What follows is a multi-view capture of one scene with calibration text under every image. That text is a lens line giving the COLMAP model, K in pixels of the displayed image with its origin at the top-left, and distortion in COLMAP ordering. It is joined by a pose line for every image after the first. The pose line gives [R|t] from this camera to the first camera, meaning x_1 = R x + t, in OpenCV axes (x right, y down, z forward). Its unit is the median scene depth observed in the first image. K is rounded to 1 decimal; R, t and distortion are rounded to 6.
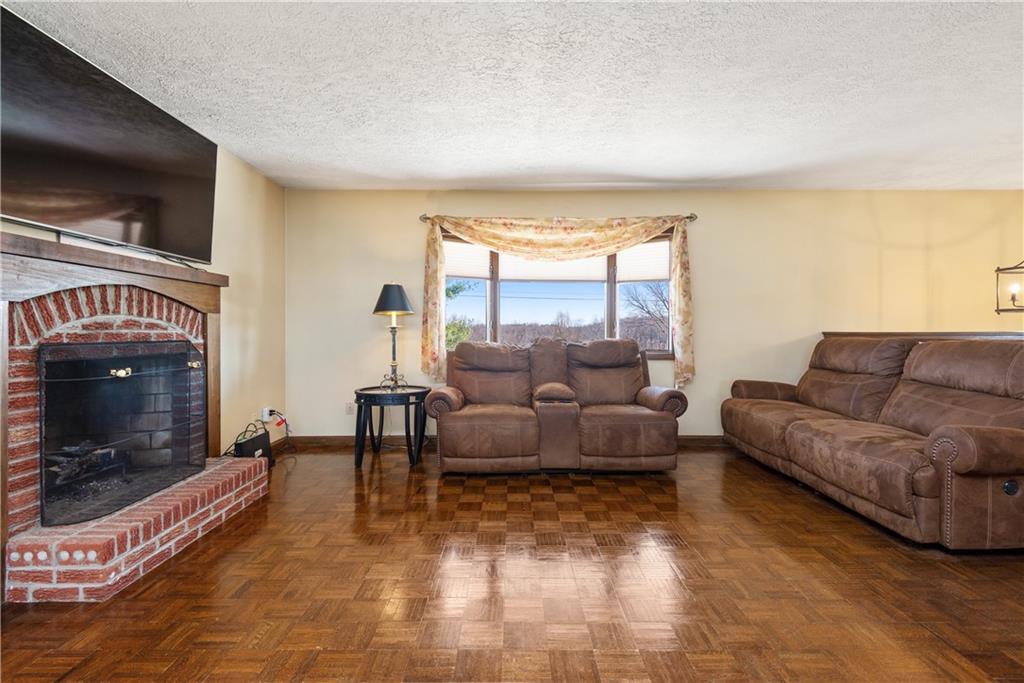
lens RADIAL K [[468.1, 0, 512.7], [0, 468.1, 331.7], [0, 0, 1]] dist [0.035737, -0.018708]
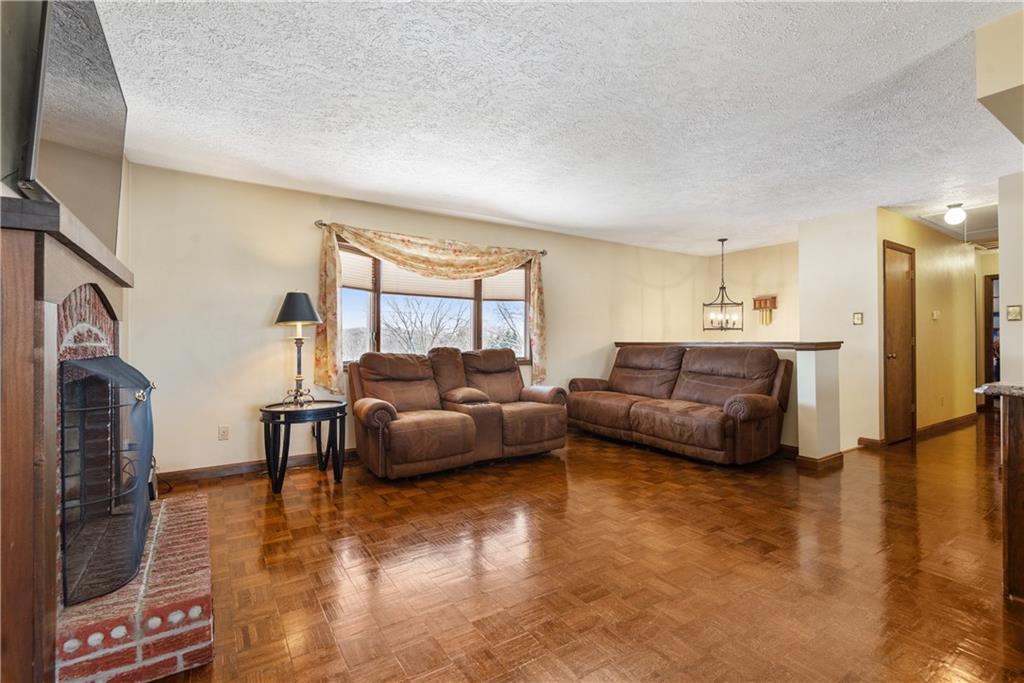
lens RADIAL K [[460.0, 0, 510.2], [0, 460.0, 337.6], [0, 0, 1]] dist [0.035284, -0.020074]
pose [[0.840448, 0.002670, 0.541886, -0.487060], [0.002704, 0.999955, -0.009120, -0.001892], [-0.541885, 0.009130, 0.840403, 0.002311]]
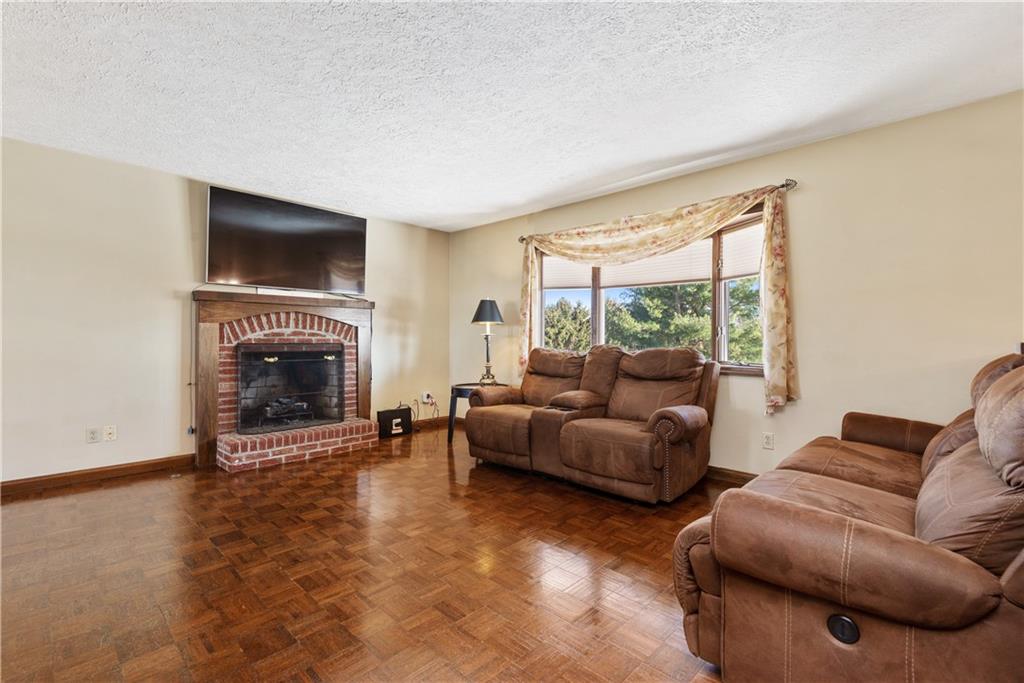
lens RADIAL K [[460.0, 0, 510.2], [0, 460.0, 337.6], [0, 0, 1]] dist [0.035284, -0.020074]
pose [[0.718171, 0.001401, -0.695865, 0.748039], [-0.004280, 0.999988, -0.002404, 0.000292], [0.695853, 0.004705, 0.718169, 0.230317]]
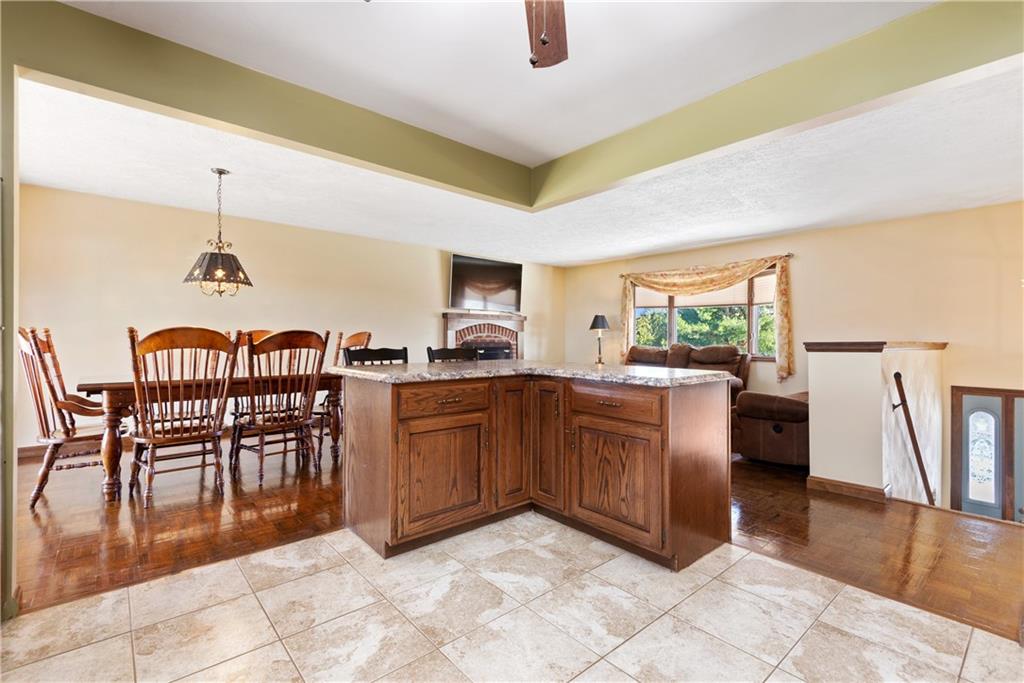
lens RADIAL K [[460.0, 0, 510.2], [0, 460.0, 337.6], [0, 0, 1]] dist [0.035284, -0.020074]
pose [[0.653710, 0.003322, -0.756738, 1.122925], [-0.006582, 0.999977, -0.001296, -0.003745], [0.756717, 0.005828, 0.653717, -0.601342]]
